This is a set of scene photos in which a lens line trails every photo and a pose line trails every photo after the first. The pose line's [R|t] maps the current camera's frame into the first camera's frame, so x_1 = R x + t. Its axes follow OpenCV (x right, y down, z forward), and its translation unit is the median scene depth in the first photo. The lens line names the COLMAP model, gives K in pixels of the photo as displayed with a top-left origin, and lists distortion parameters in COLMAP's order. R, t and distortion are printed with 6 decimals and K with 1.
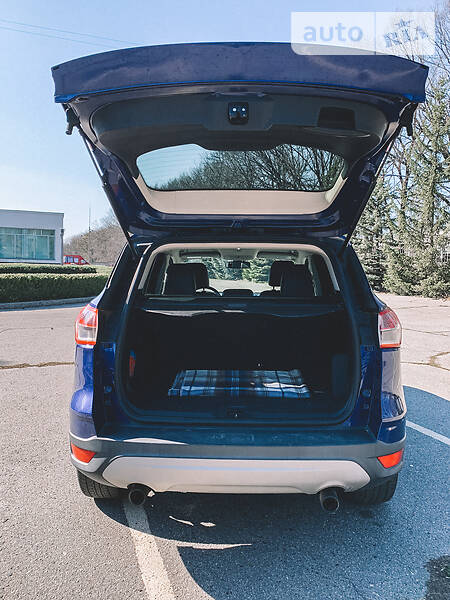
lens RADIAL K [[468.8, 0, 227.2], [0, 468.8, 299.1], [0, 0, 1]] dist [0.004455, -0.006325]
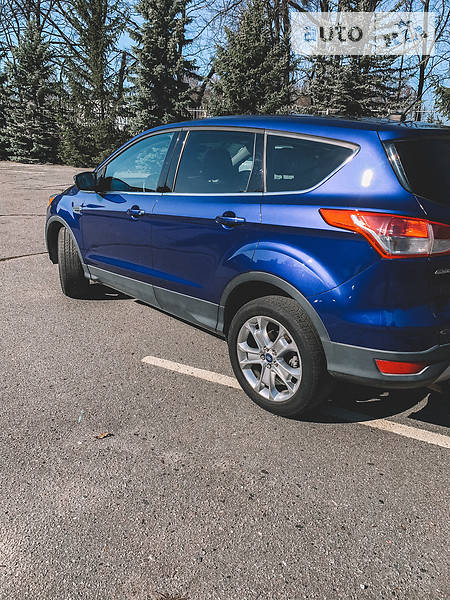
lens RADIAL K [[452.1, 0, 225.0], [0, 452.1, 300.0], [0, 0, 1]] dist [0.019987, -0.030690]
pose [[0.721011, -0.204634, 0.662018, -1.023285], [0.011802, 0.958887, 0.283544, -0.071099], [-0.692823, -0.196625, 0.693783, 0.541428]]
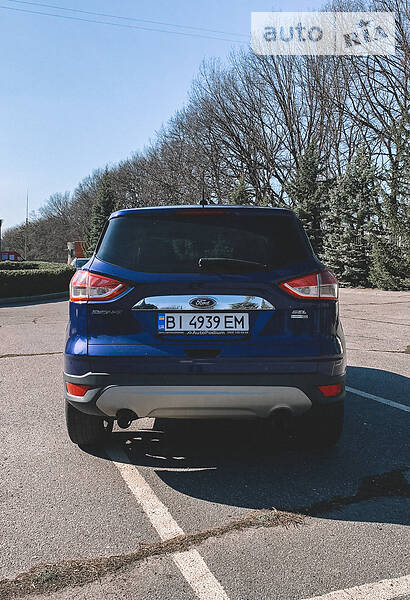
lens RADIAL K [[557.6, 0, 192.3], [0, 557.6, 286.4], [0, 0, 1]] dist [0.003672, 0.002044]
pose [[0.999931, -0.011025, 0.004117, -0.011751], [0.011135, 0.999553, -0.027746, 0.090007], [-0.003809, 0.027790, 0.999607, -0.390803]]
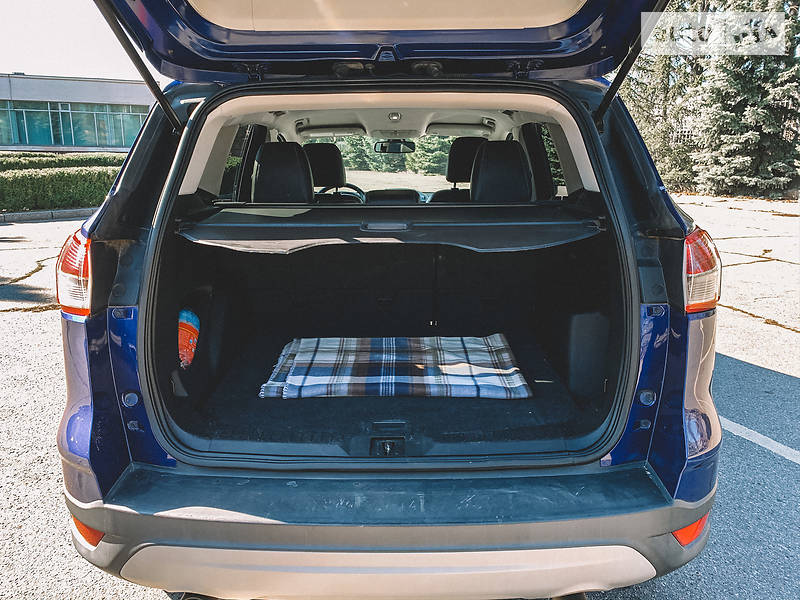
lens RADIAL K [[602.8, 0, 395.9], [0, 602.8, 296.6], [0, 0, 1]] dist [0.019987, -0.030690]
pose [[0.999773, -0.017452, 0.012242, 0.019124], [0.015234, 0.986602, 0.162431, -0.013866], [-0.014913, -0.162207, 0.986644, 0.332538]]
